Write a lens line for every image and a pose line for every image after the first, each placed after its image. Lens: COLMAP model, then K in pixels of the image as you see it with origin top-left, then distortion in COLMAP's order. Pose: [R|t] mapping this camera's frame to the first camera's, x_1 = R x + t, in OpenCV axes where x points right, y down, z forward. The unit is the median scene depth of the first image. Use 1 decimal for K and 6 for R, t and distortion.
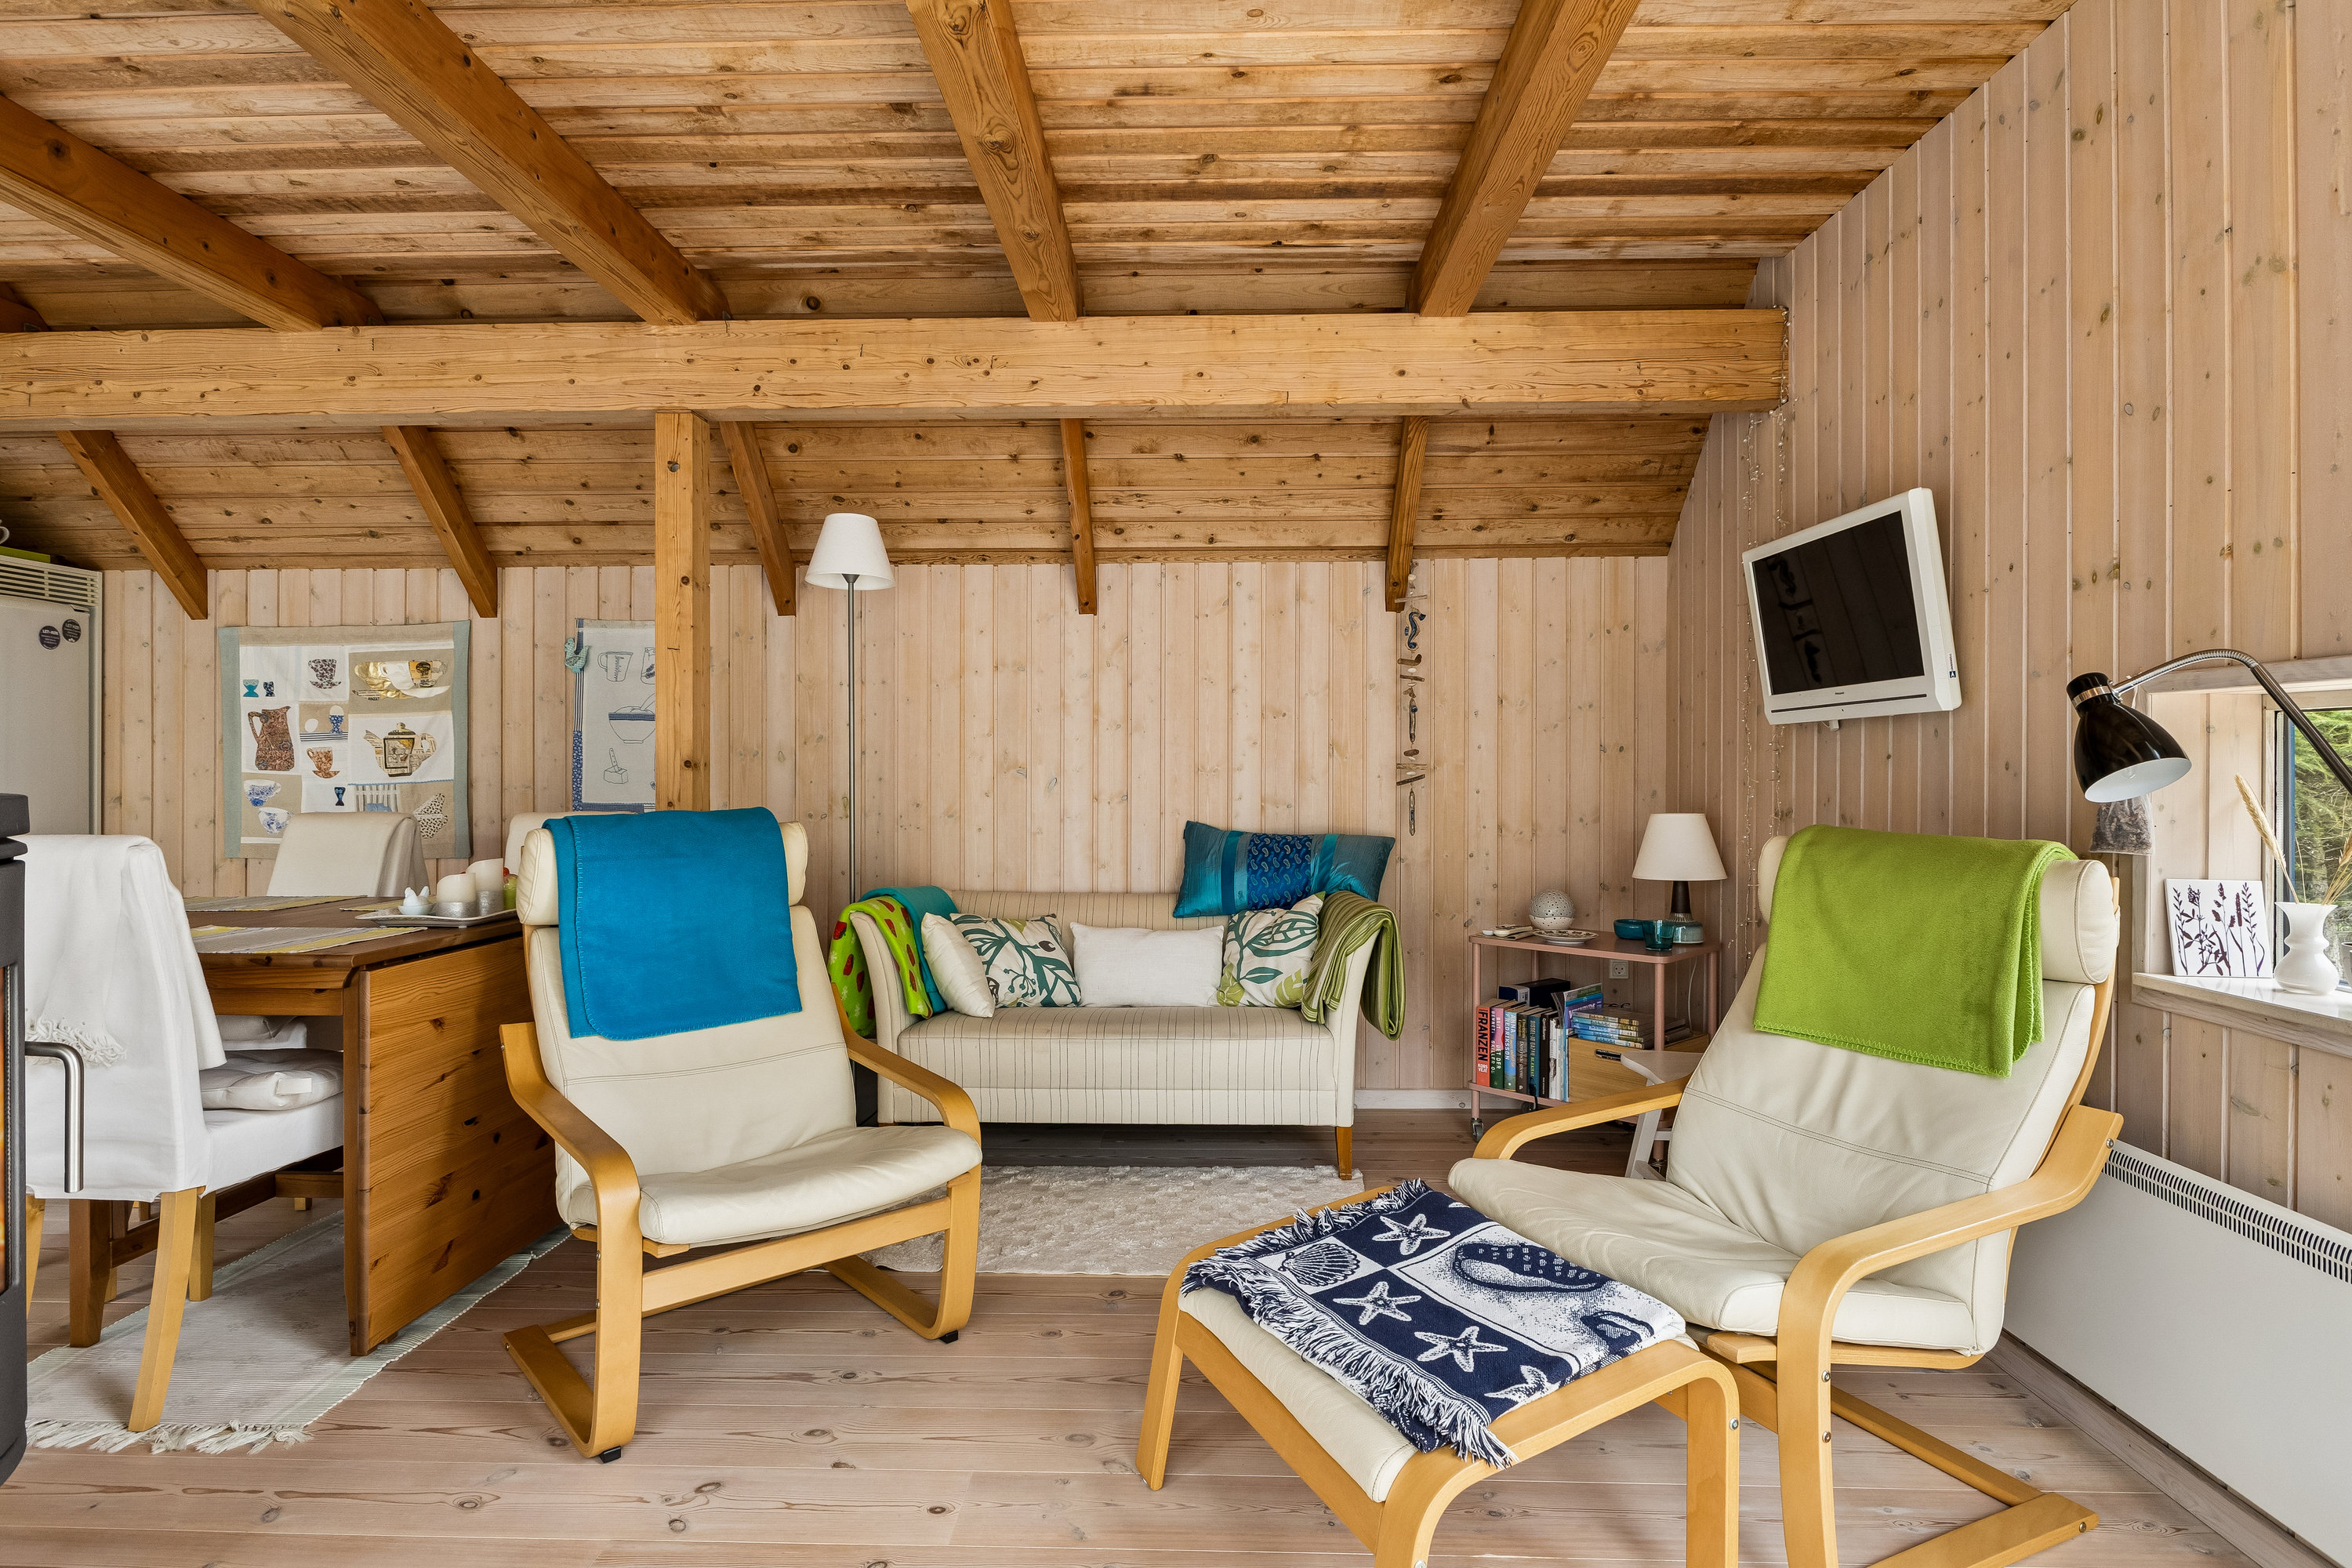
lens RADIAL K [[1224.5, 0, 1175.2], [0, 1224.5, 772.5], [0, 0, 1]] dist [-0.005965, -0.003098]
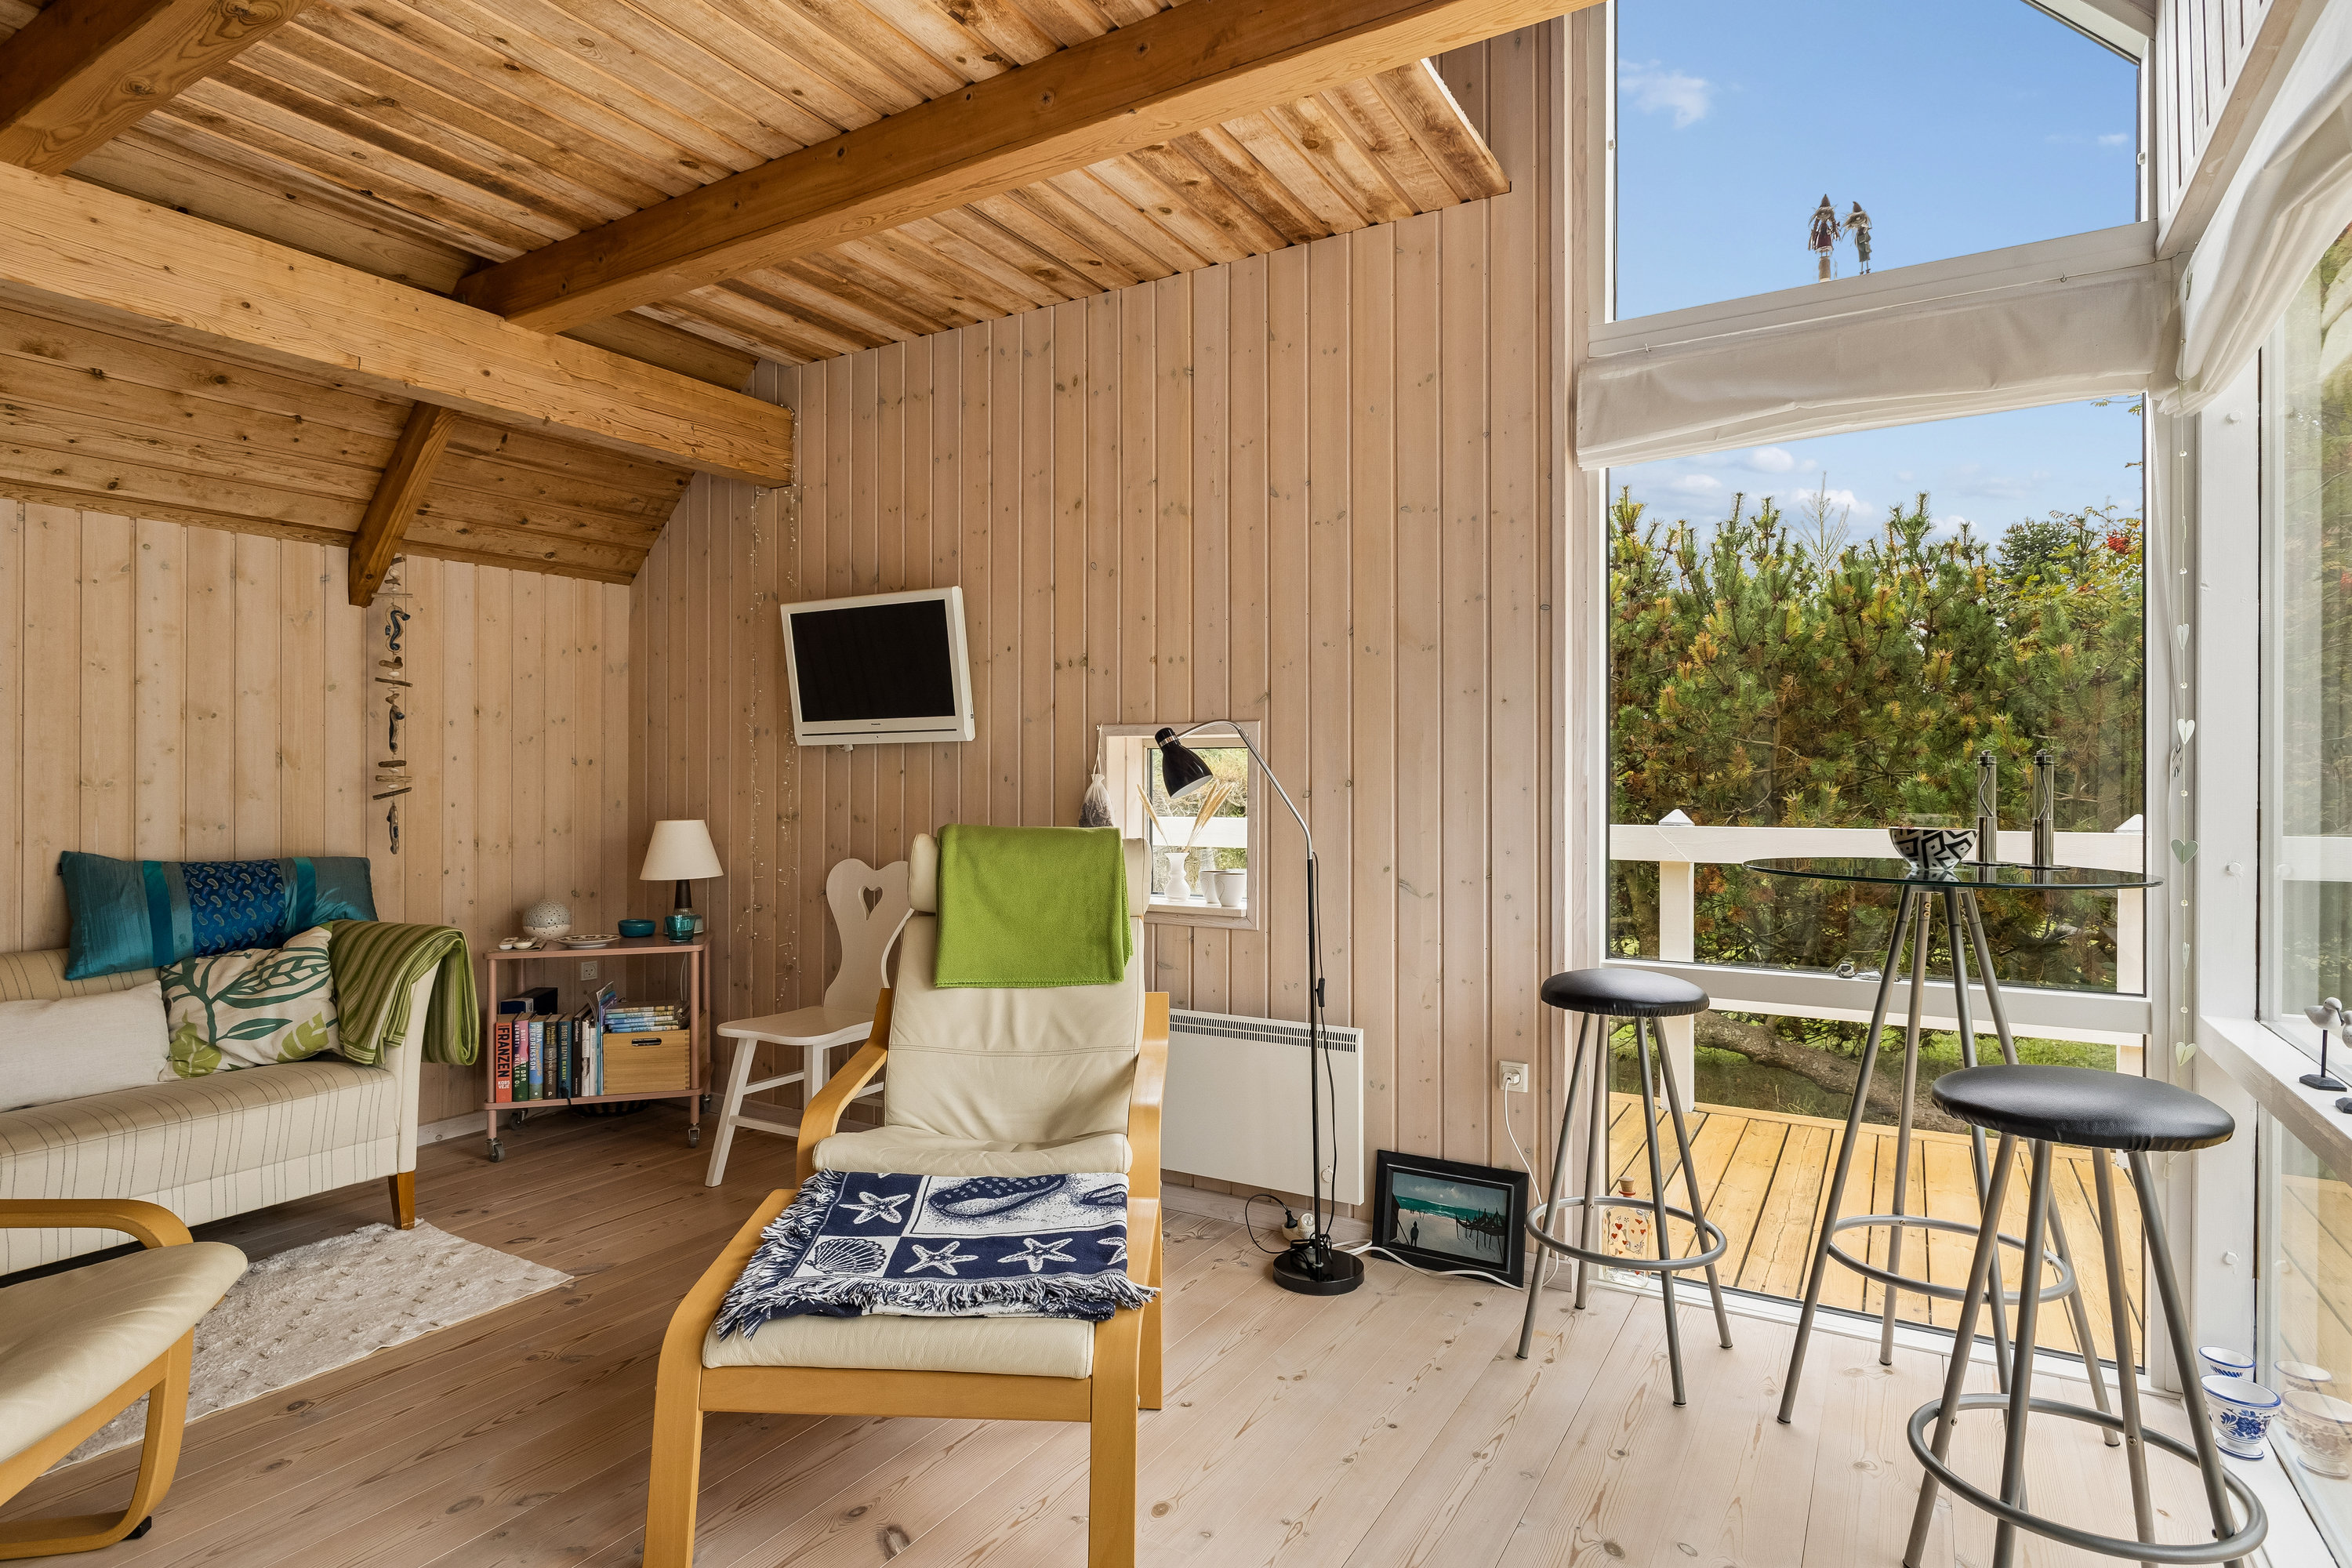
lens RADIAL K [[1224.5, 0, 1185.0], [0, 1224.5, 779.0], [0, 0, 1]] dist [-0.005965, -0.003098]
pose [[0.483747, -0.000579, 0.875208, -0.321861], [0.003159, 0.999994, -0.001085, -0.001780], [-0.875202, 0.003290, 0.483746, 0.039604]]
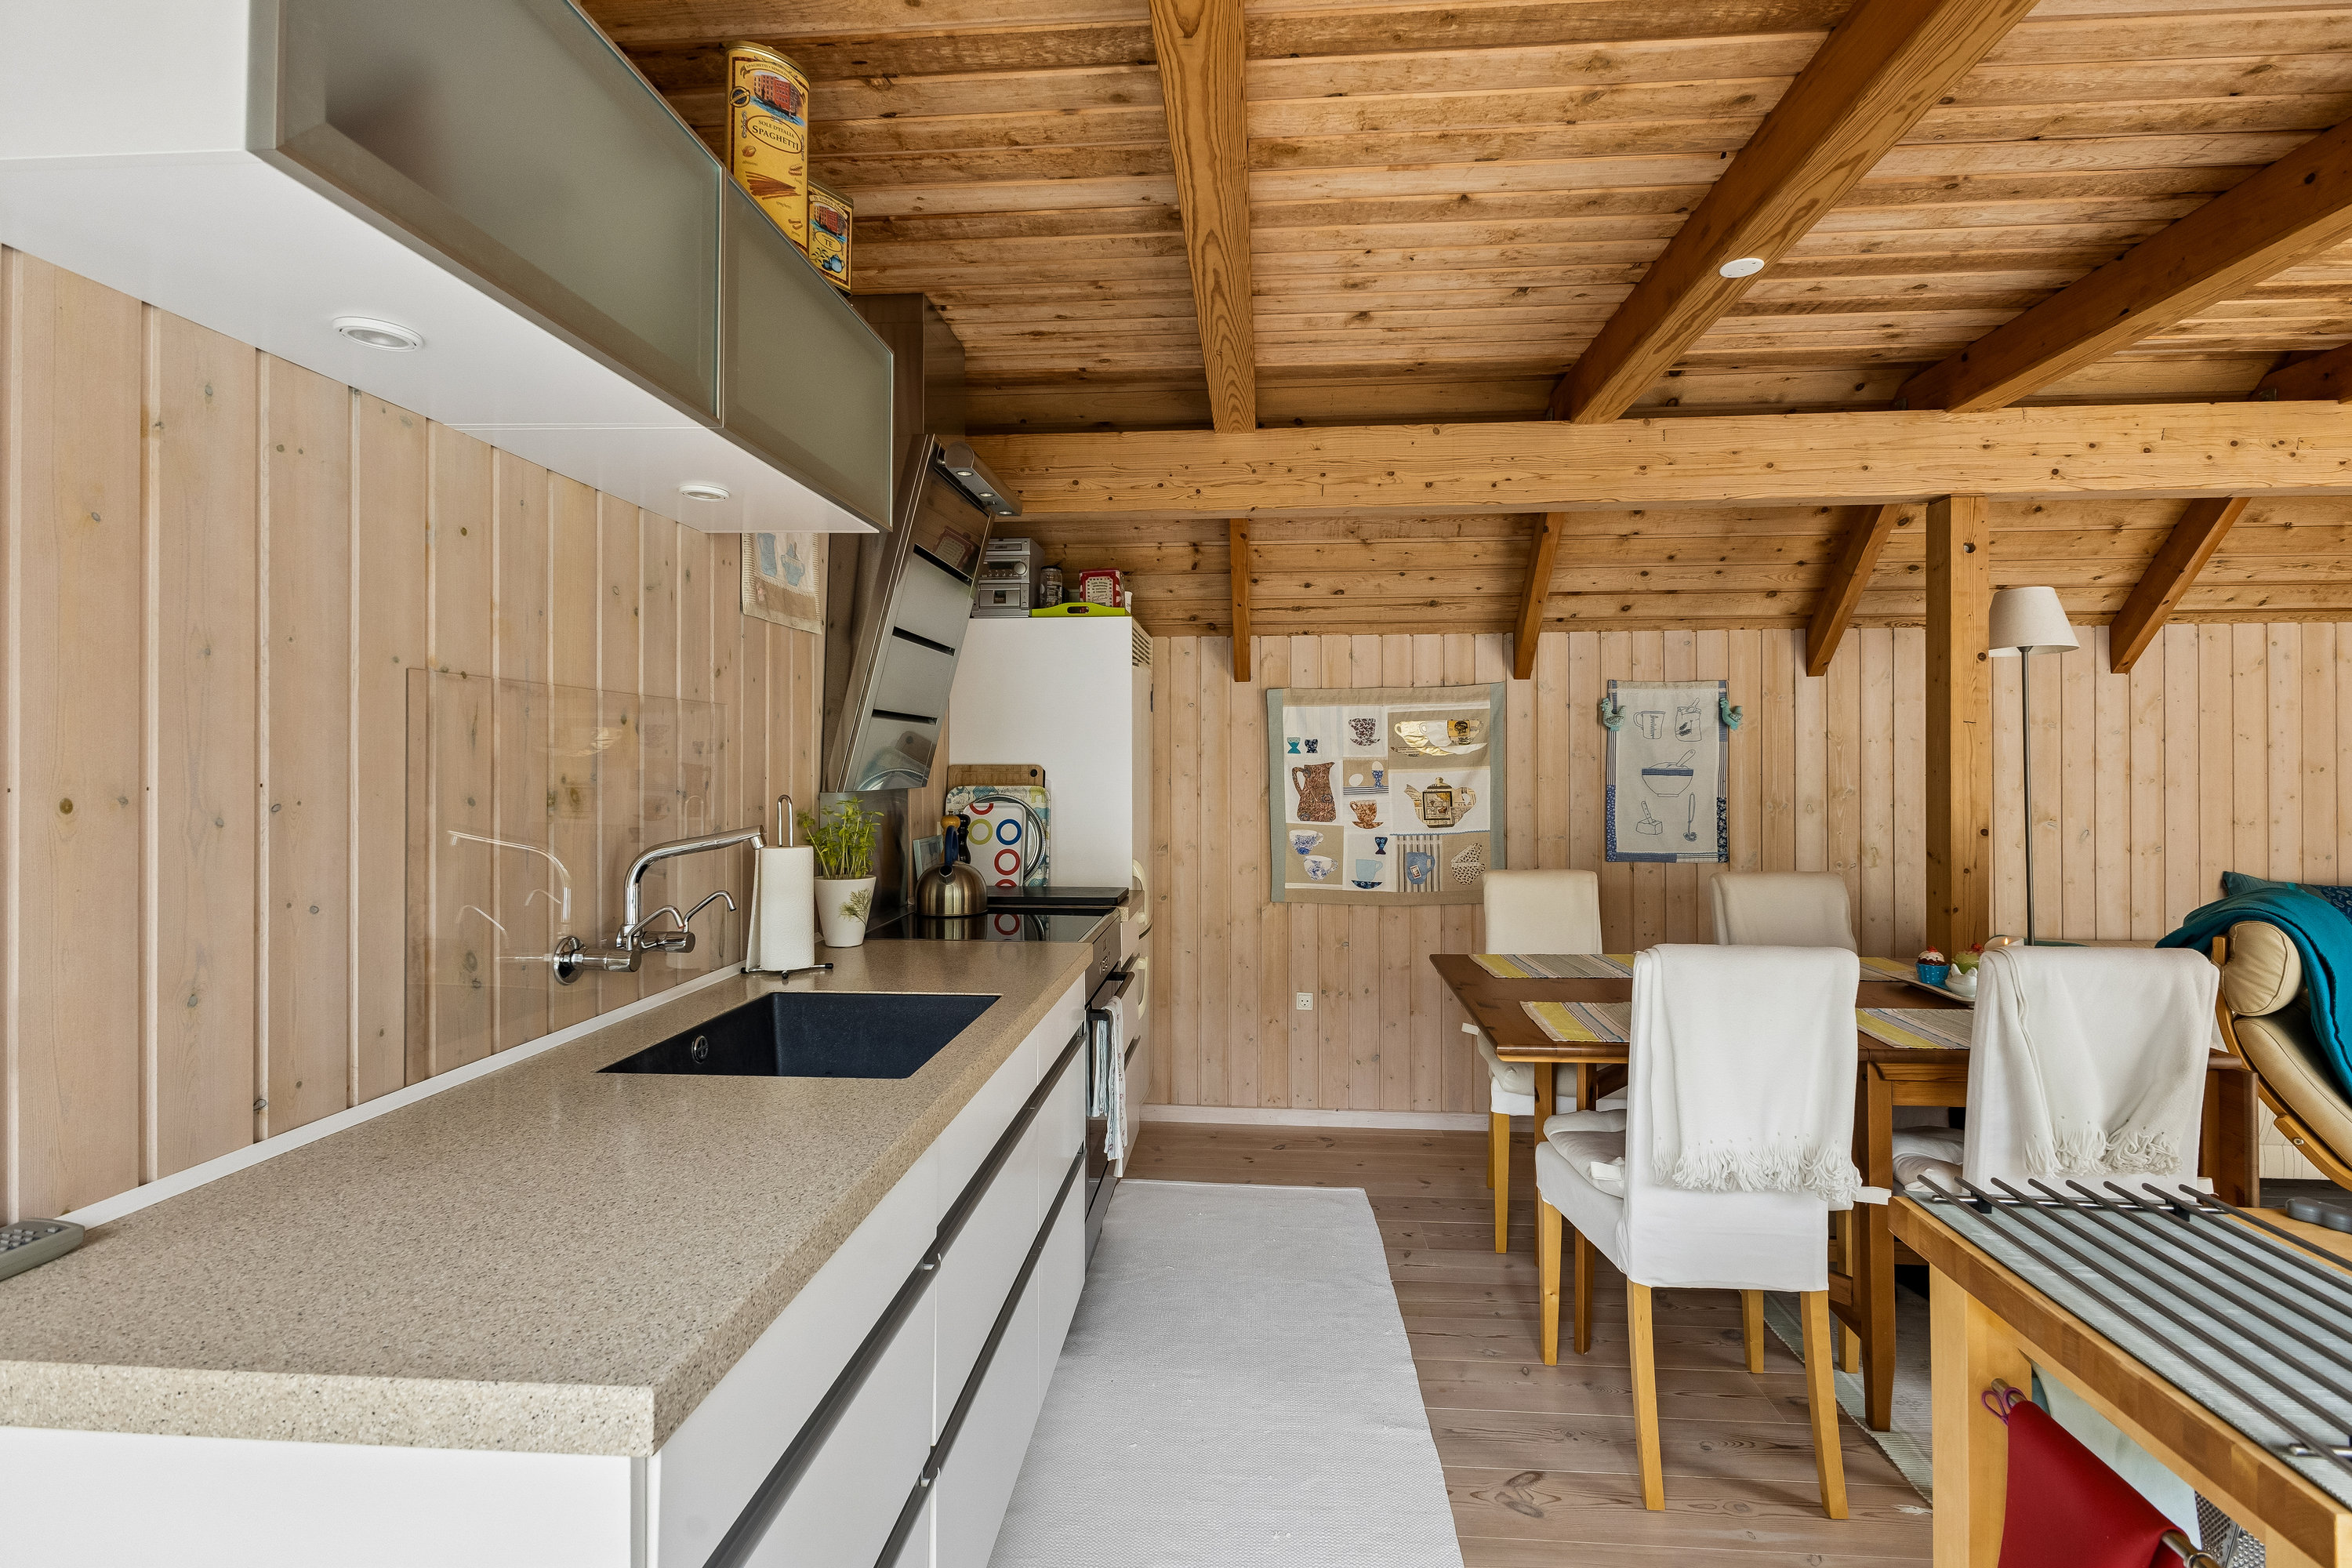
lens RADIAL K [[1087.1, 0, 1179.8], [0, 1087.1, 759.0], [0, 0, 1]] dist [0.003591, -0.002127]
pose [[0.998699, -0.002498, -0.050941, -0.862378], [0.002156, 0.999975, -0.006761, -0.053944], [0.050957, 0.006643, 0.998679, 0.031073]]
